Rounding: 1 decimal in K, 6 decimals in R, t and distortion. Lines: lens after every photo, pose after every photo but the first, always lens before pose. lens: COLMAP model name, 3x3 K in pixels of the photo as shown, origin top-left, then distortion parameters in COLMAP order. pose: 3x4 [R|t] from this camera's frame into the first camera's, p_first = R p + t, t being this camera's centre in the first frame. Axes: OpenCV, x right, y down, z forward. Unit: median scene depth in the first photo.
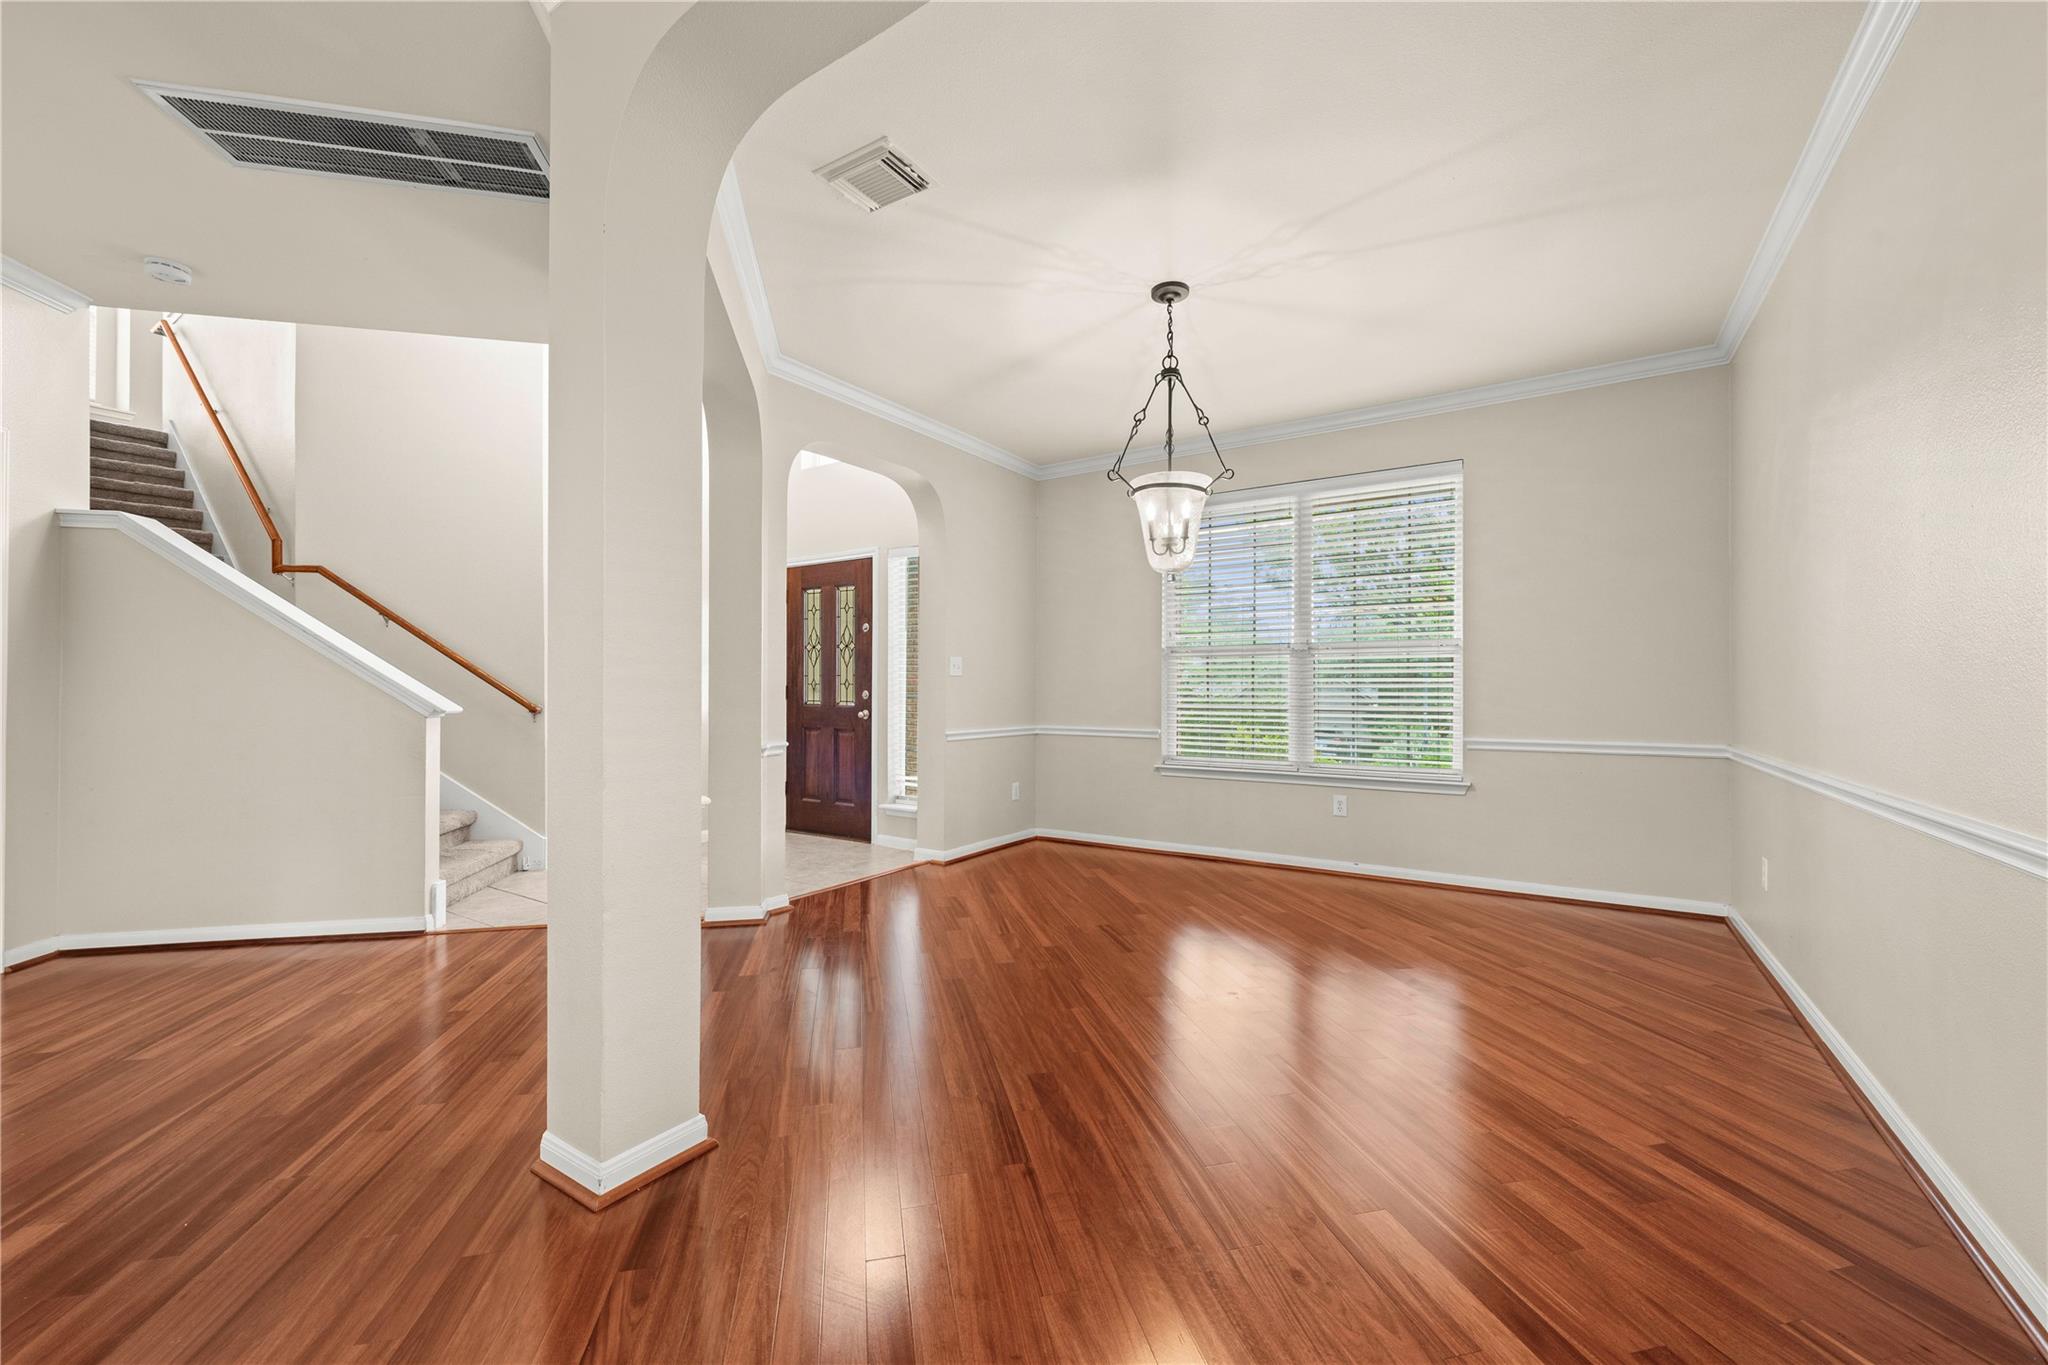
lens RADIAL K [[810.2, 0, 1036.1], [0, 810.2, 684.4], [0, 0, 1]] dist [0.003851, -0.000629]
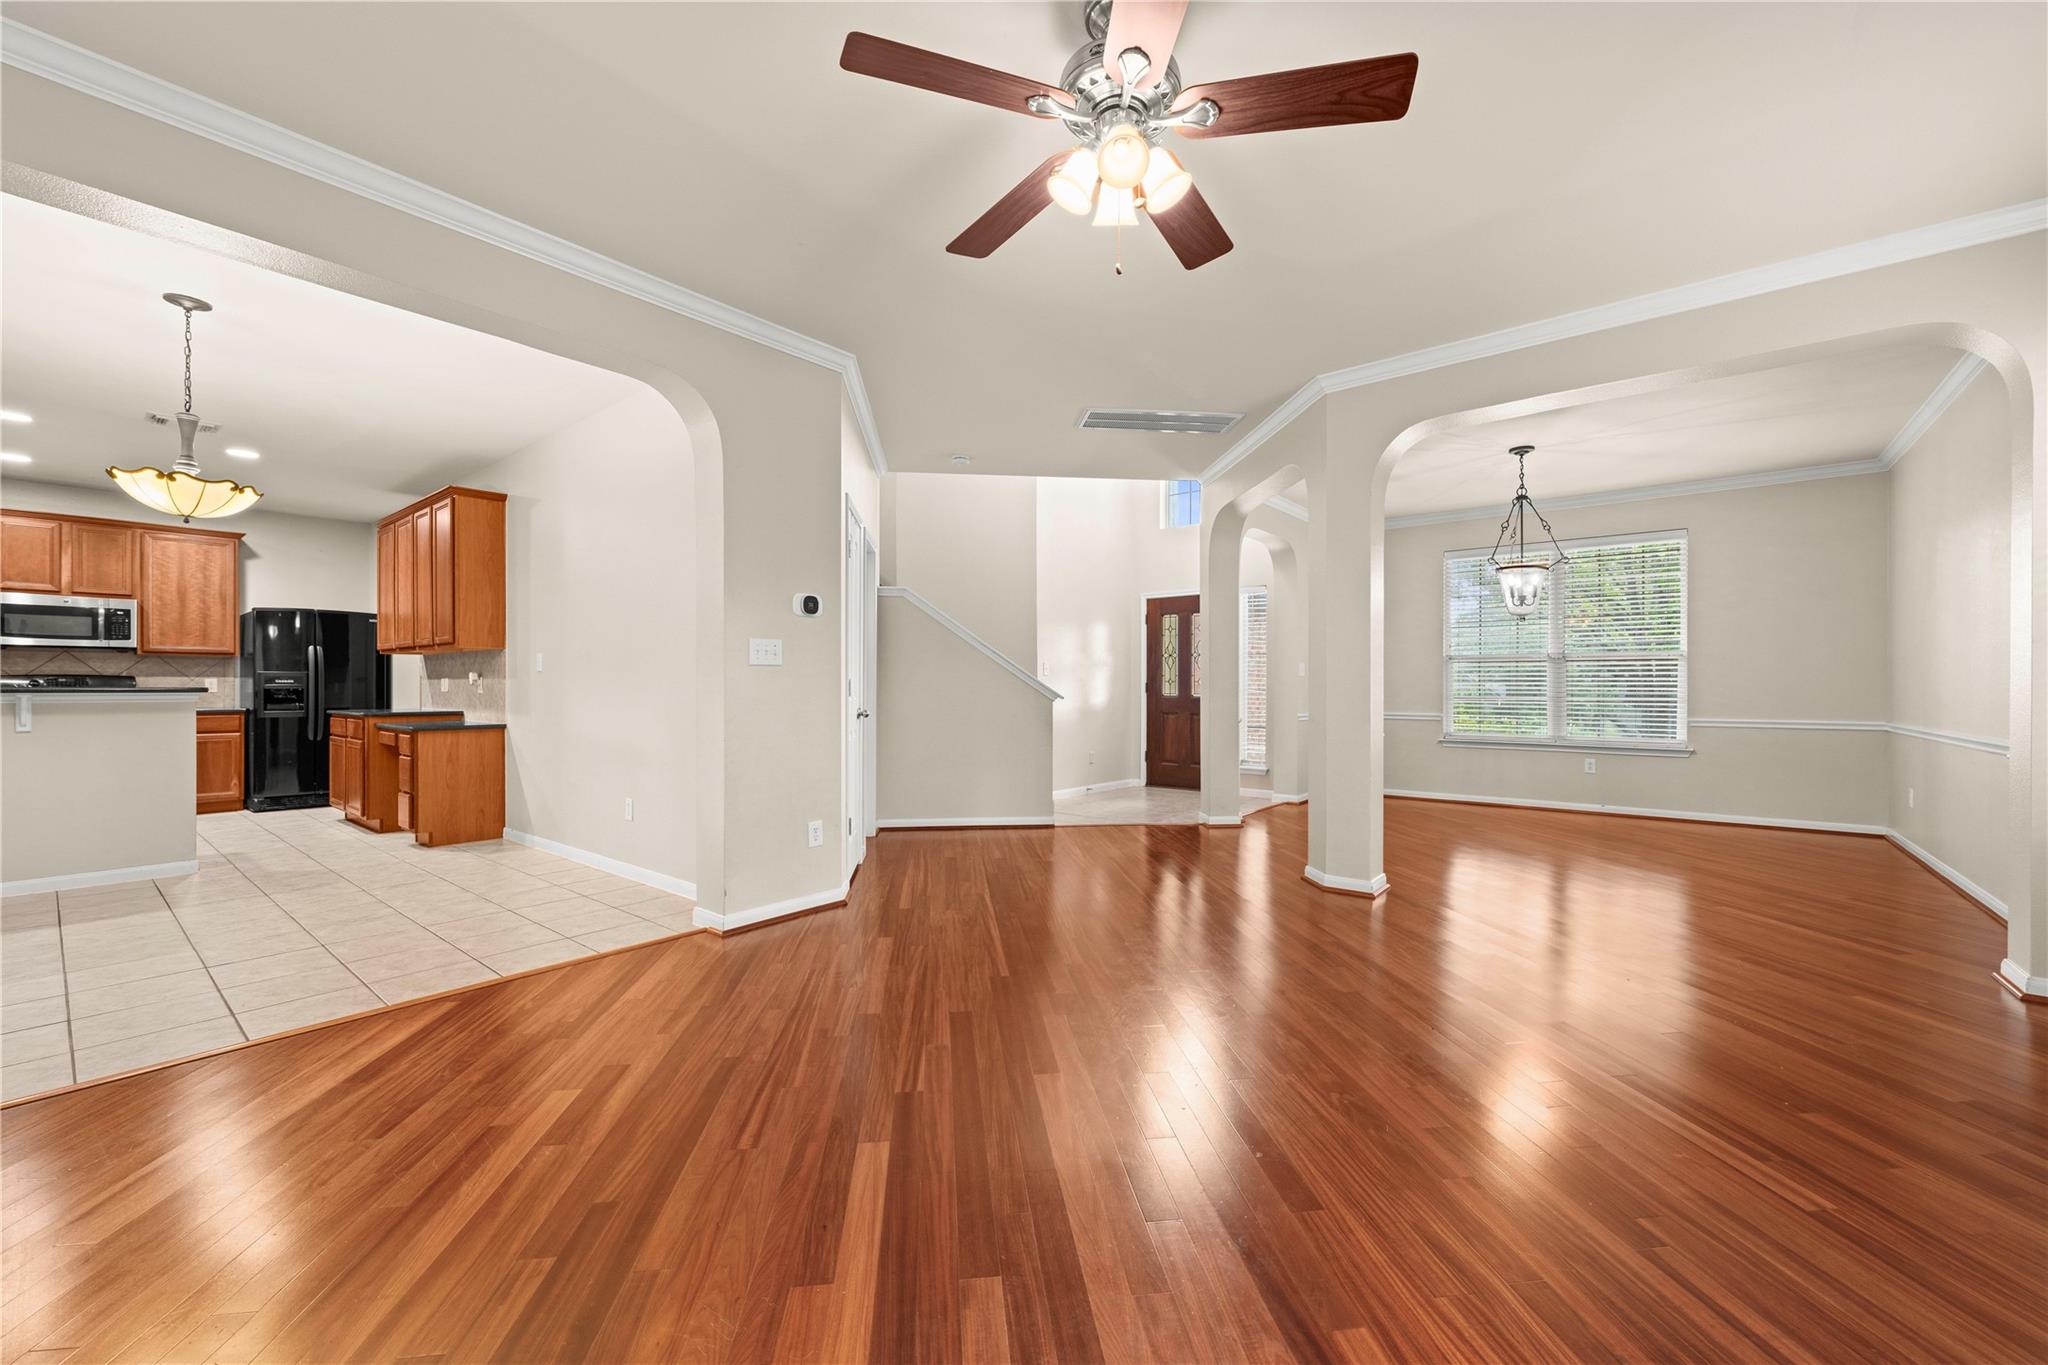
lens RADIAL K [[810.2, 0, 1036.4], [0, 810.2, 681.8], [0, 0, 1]] dist [0.003851, -0.000629]
pose [[0.994831, 0.000560, -0.101543, -0.447249], [-0.000455, 0.999999, 0.001055, -0.001744], [0.101544, -0.001004, 0.994831, -0.524474]]
